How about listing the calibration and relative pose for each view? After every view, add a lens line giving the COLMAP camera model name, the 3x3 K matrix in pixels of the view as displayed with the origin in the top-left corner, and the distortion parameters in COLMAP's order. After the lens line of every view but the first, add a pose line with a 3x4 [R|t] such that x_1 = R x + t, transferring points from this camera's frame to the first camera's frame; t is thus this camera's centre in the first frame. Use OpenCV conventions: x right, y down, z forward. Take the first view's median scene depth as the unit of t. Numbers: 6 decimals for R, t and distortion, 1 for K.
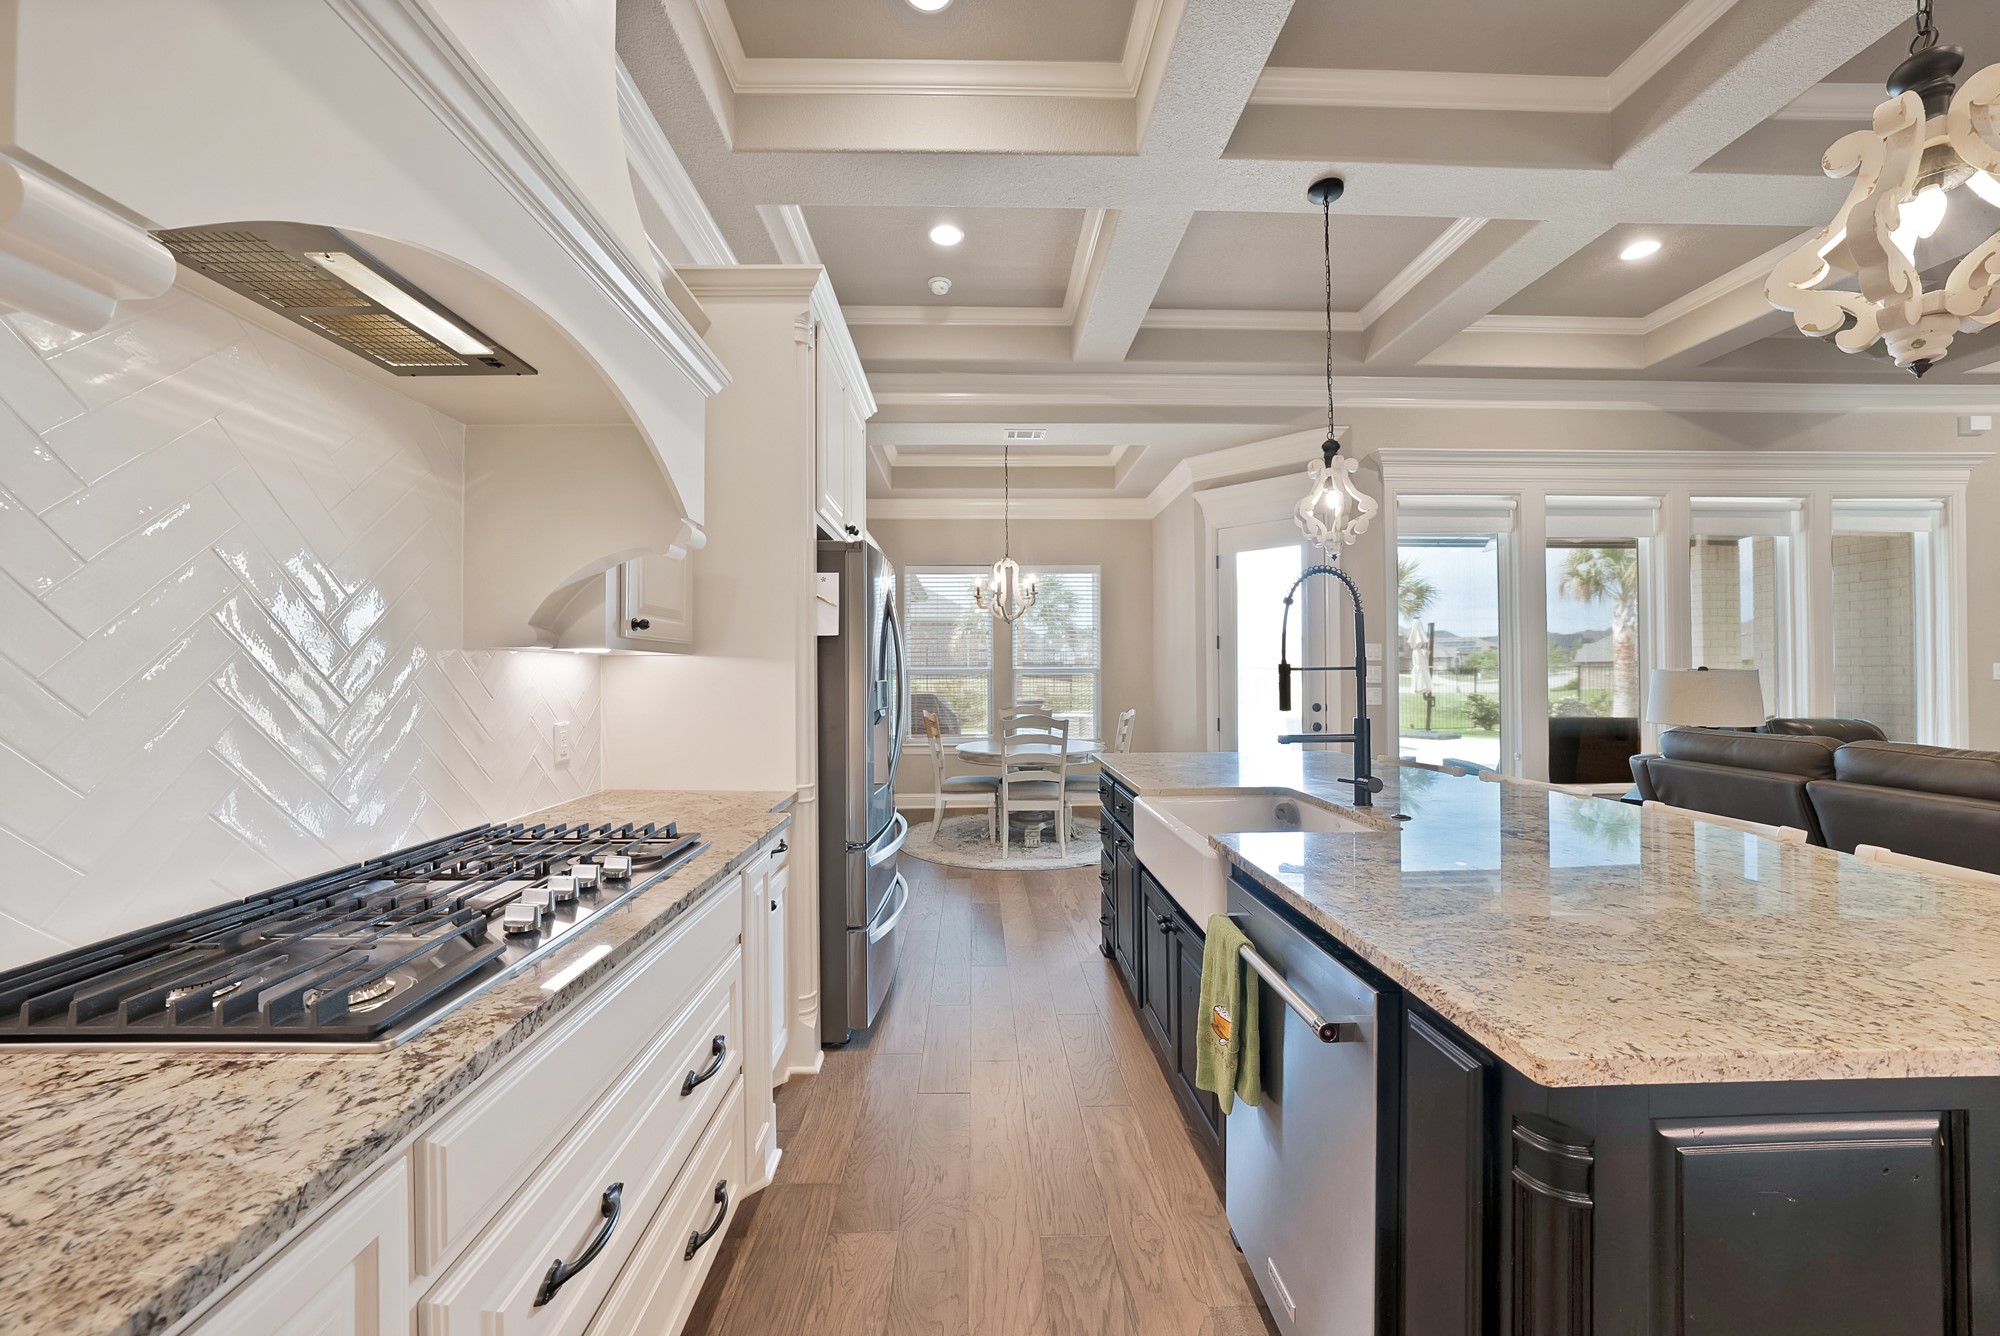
lens RADIAL K [[727.1, 0, 946.1], [0, 727.1, 669.3], [0, 0, 1]] dist [-0.019087, 0.002309]
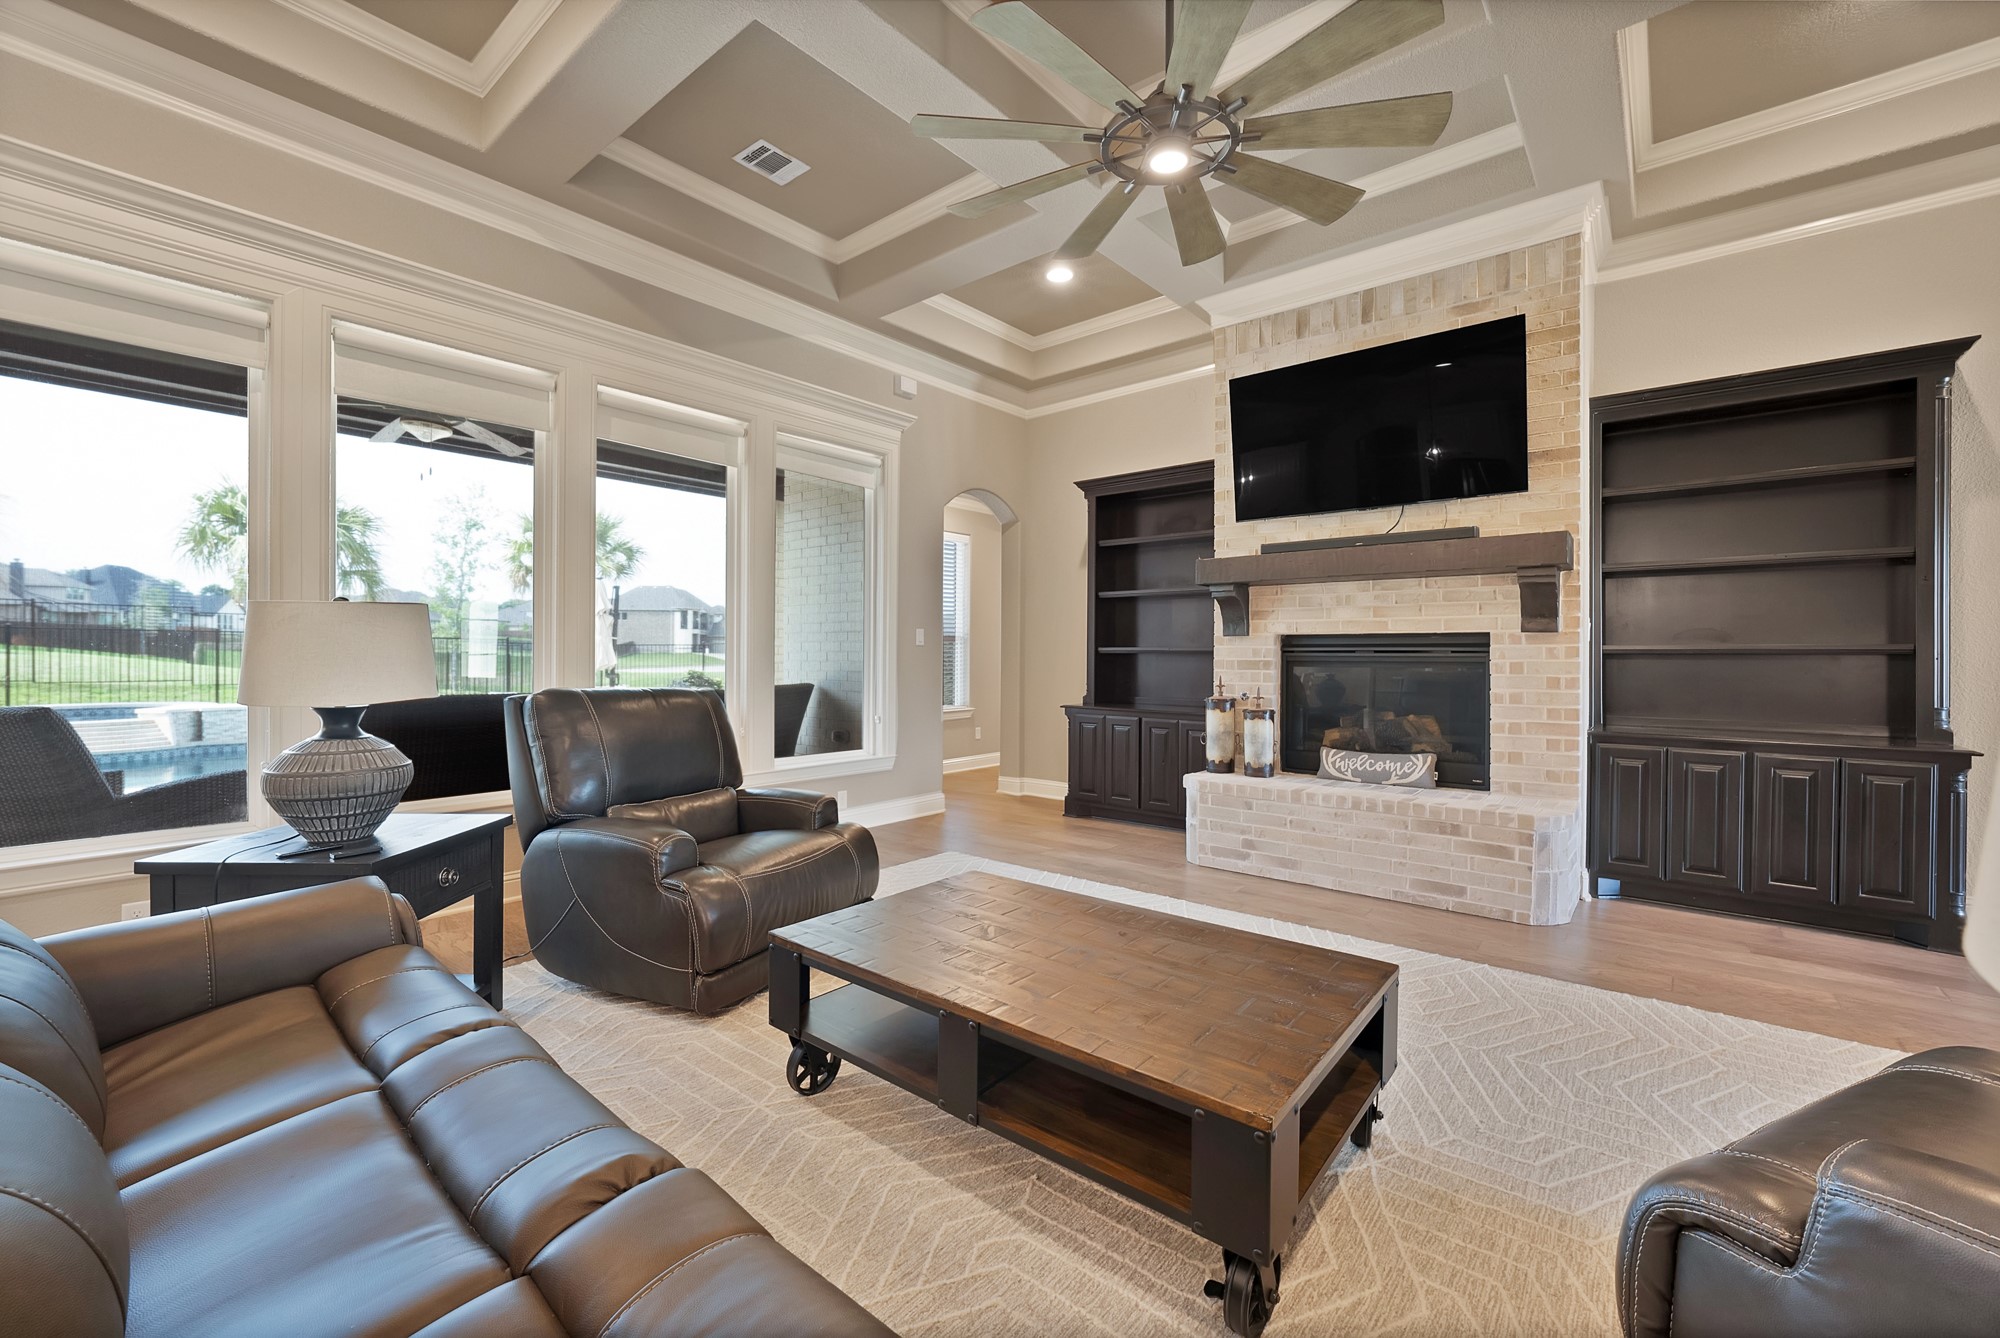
lens RADIAL K [[809.2, 0, 982.9], [0, 809.2, 660.0], [0, 0, 1]] dist [-0.011744, 0.002042]
pose [[0.661575, -0.002170, 0.749876, 0.689119], [-0.011597, 0.999847, 0.013124, 0.021219], [-0.749790, -0.017379, 0.661448, 0.166018]]
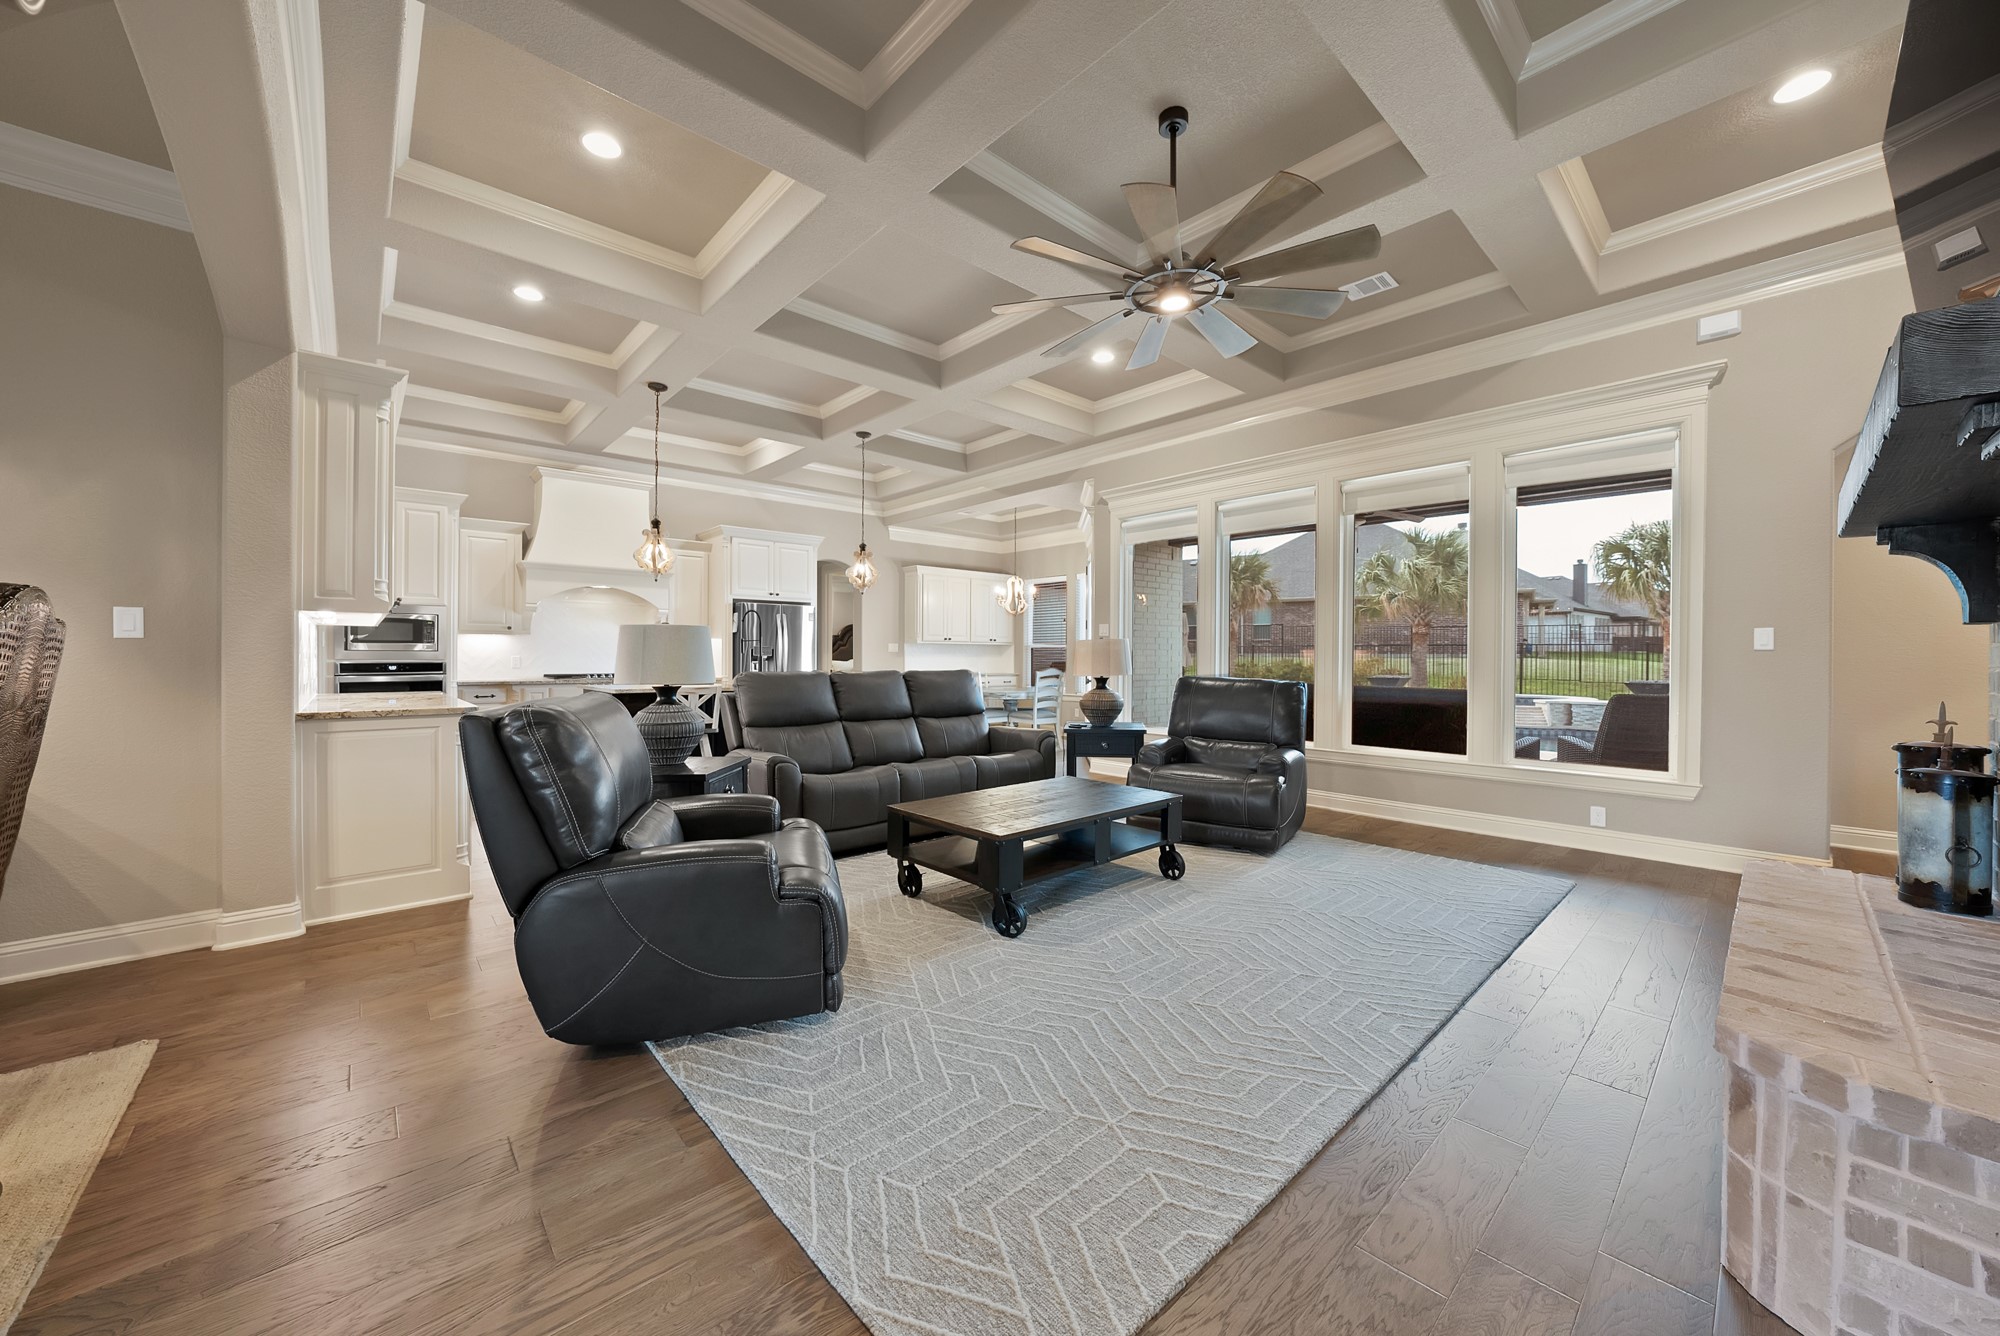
lens RADIAL K [[727.1, 0, 1010.9], [0, 727.1, 654.4], [0, 0, 1]] dist [-0.019087, 0.002309]
pose [[0.665795, 0.003549, -0.746126, 1.576616], [0.000086, 0.999988, 0.004833, 0.019056], [0.746135, -0.003282, 0.665787, -0.123519]]
